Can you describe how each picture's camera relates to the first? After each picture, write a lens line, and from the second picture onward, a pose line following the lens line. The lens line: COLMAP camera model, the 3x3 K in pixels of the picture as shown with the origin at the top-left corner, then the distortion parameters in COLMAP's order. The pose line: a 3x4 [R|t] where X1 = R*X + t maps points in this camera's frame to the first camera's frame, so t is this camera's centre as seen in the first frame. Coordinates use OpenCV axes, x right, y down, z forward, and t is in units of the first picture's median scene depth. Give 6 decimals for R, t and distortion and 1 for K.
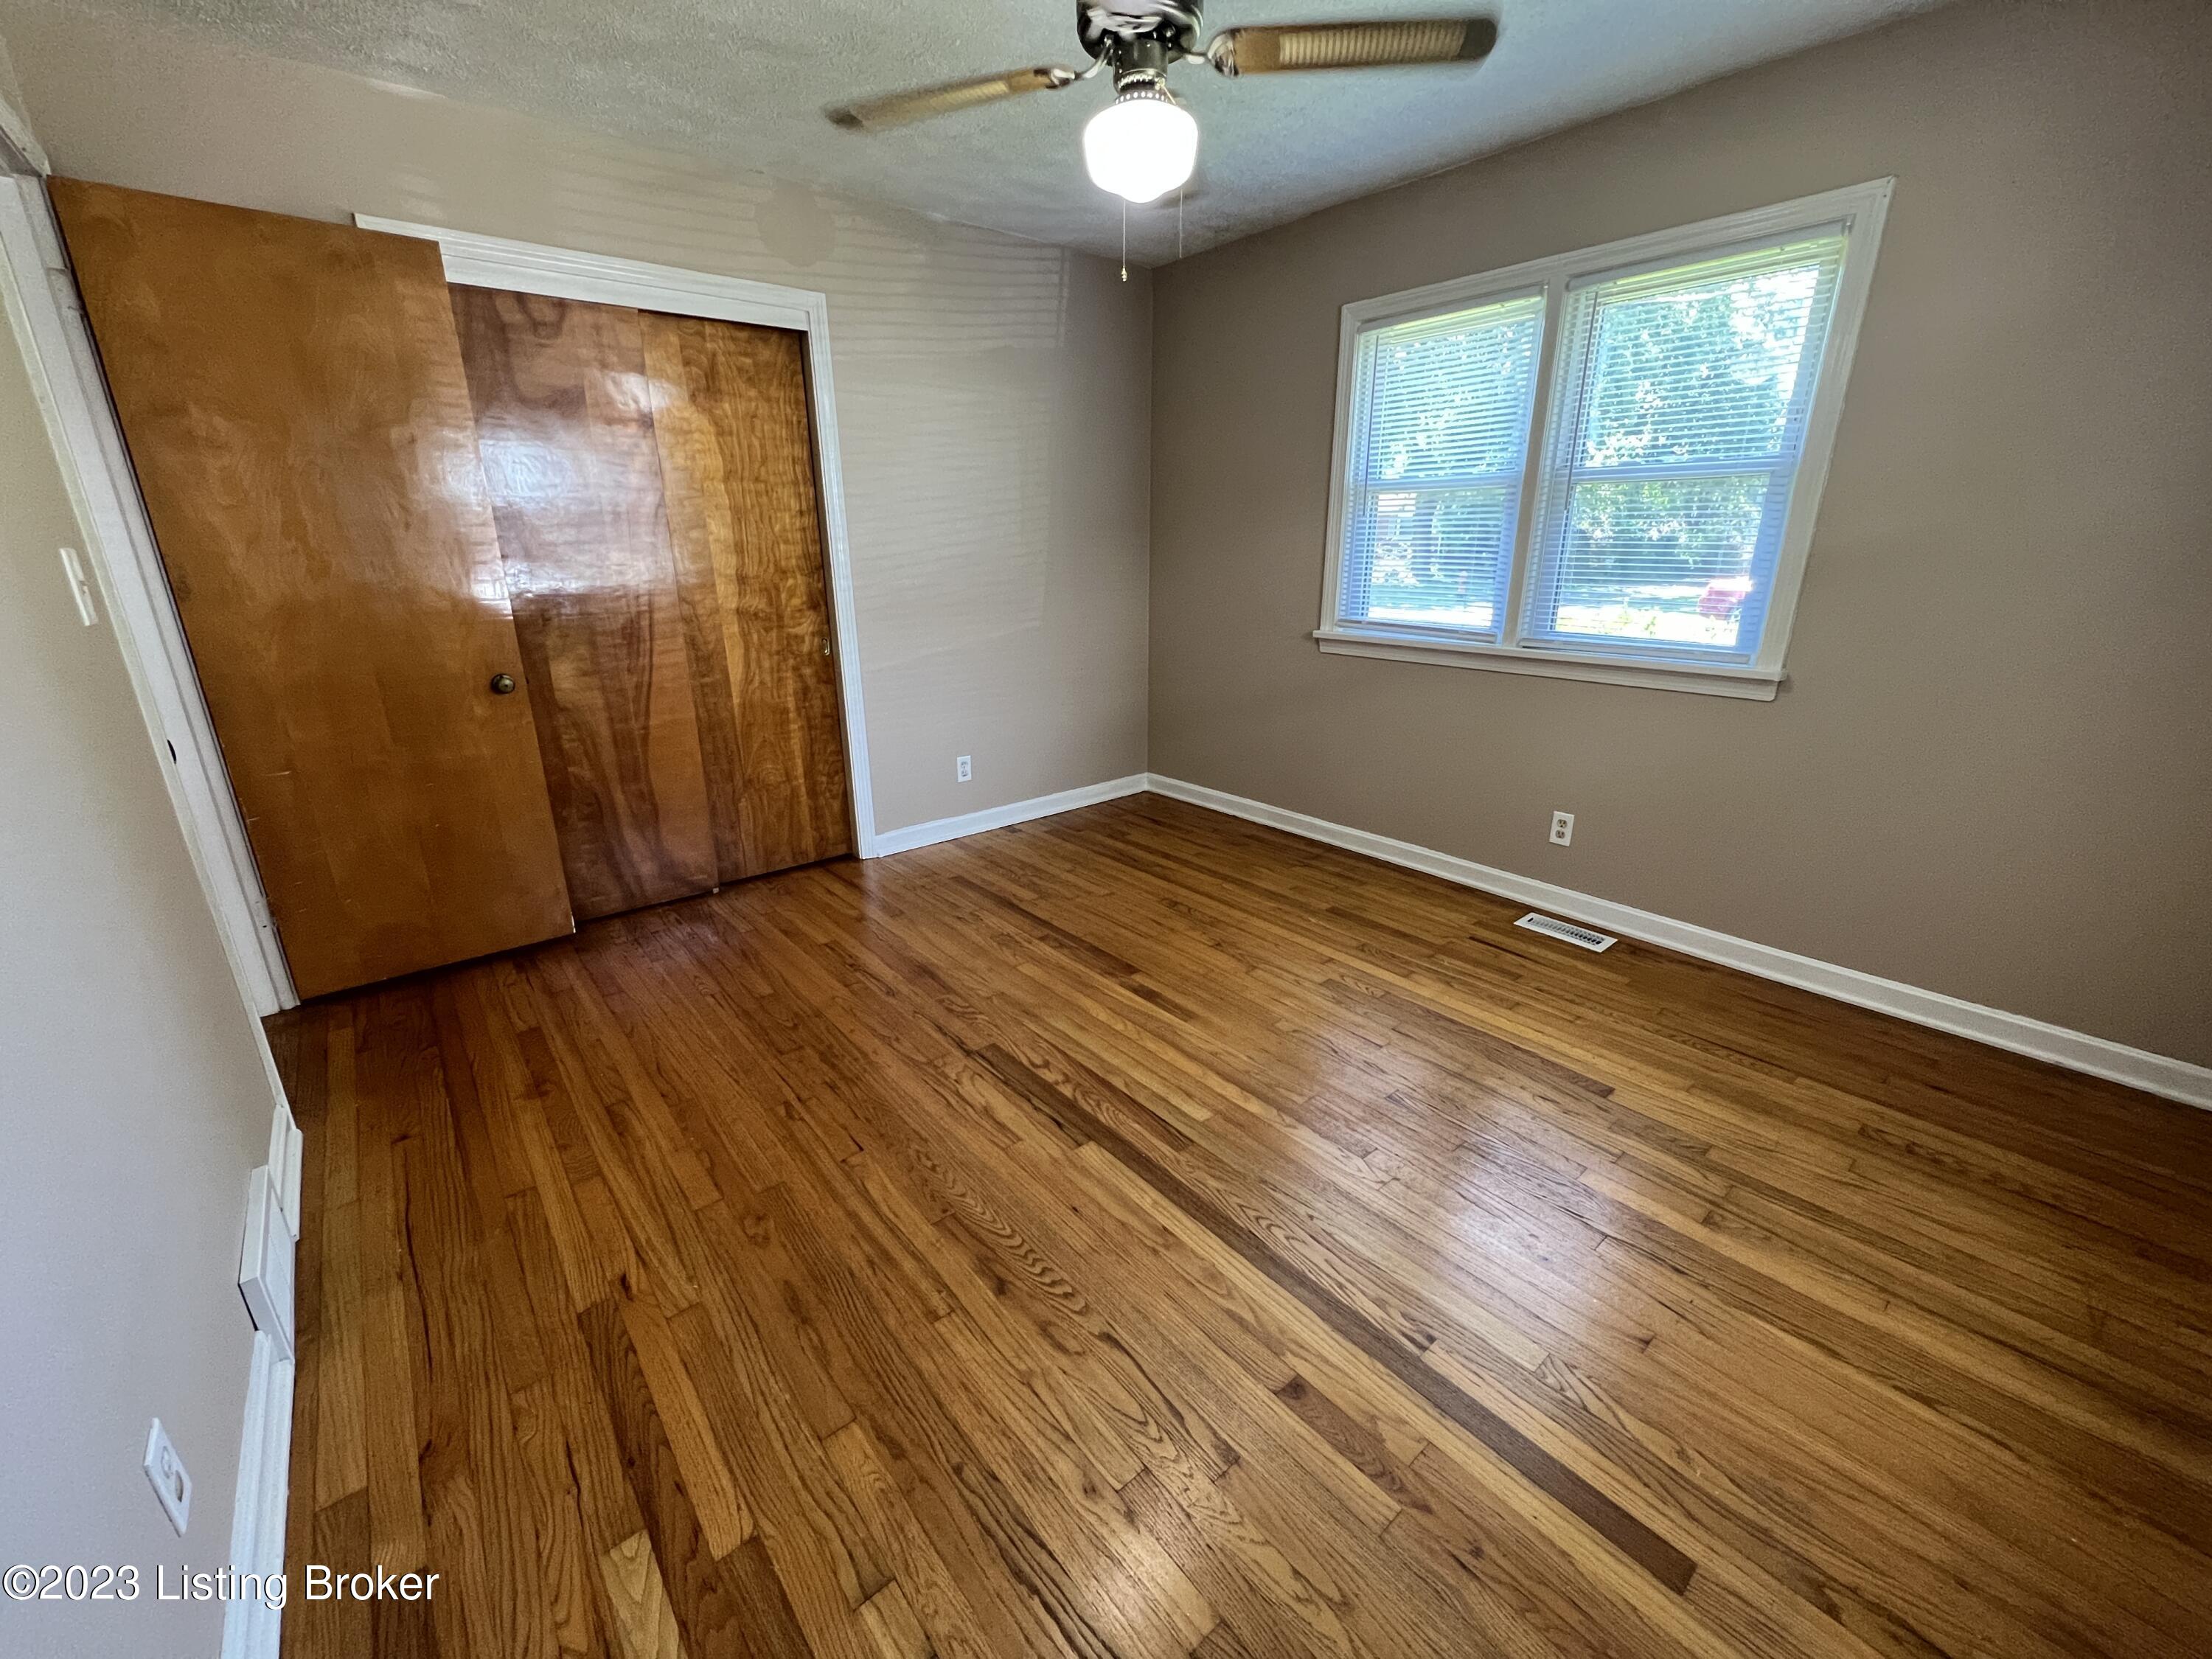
lens RADIAL K [[887.1, 0, 1101.0], [0, 887.1, 826.1], [0, 0, 1]] dist [0.000742, 0.000140]
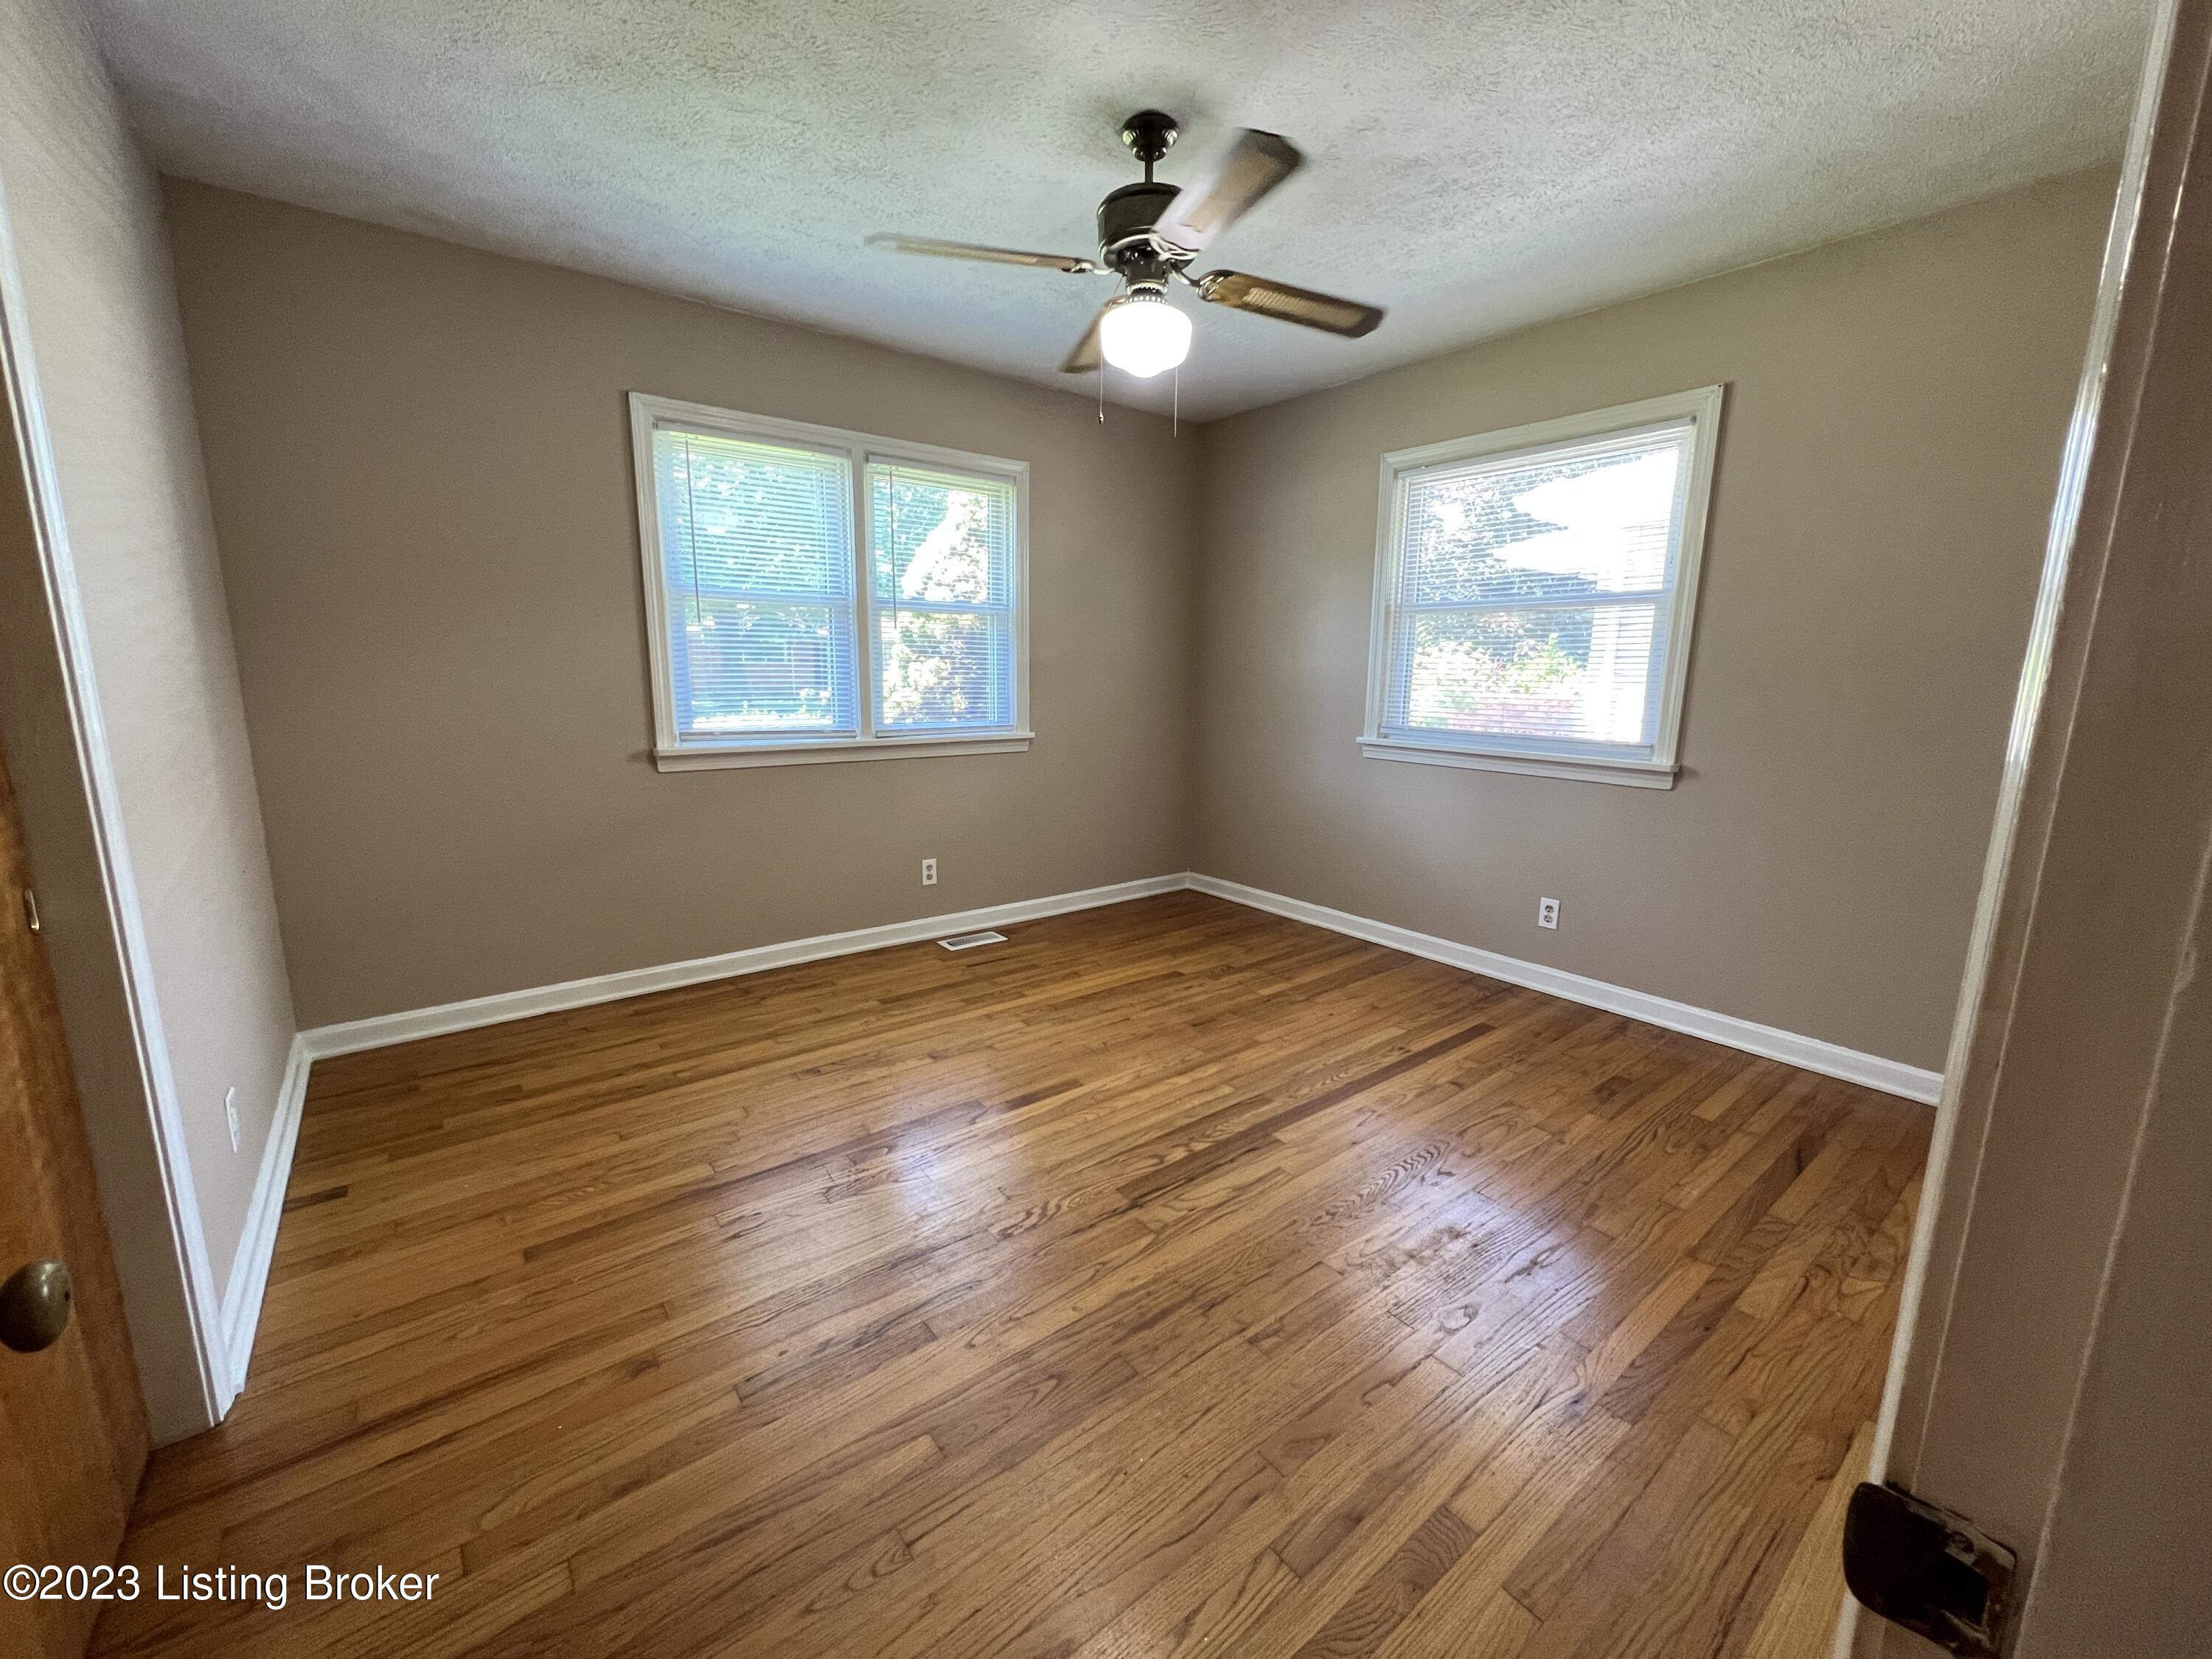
lens RADIAL K [[880.1, 0, 1099.7], [0, 880.1, 830.2], [0, 0, 1]] dist [0.001096, 0.000381]
pose [[0.031661, -0.179061, 0.983328, -0.748783], [0.294409, 0.941844, 0.162028, -0.197399], [-0.955155, 0.284371, 0.082536, 0.676532]]
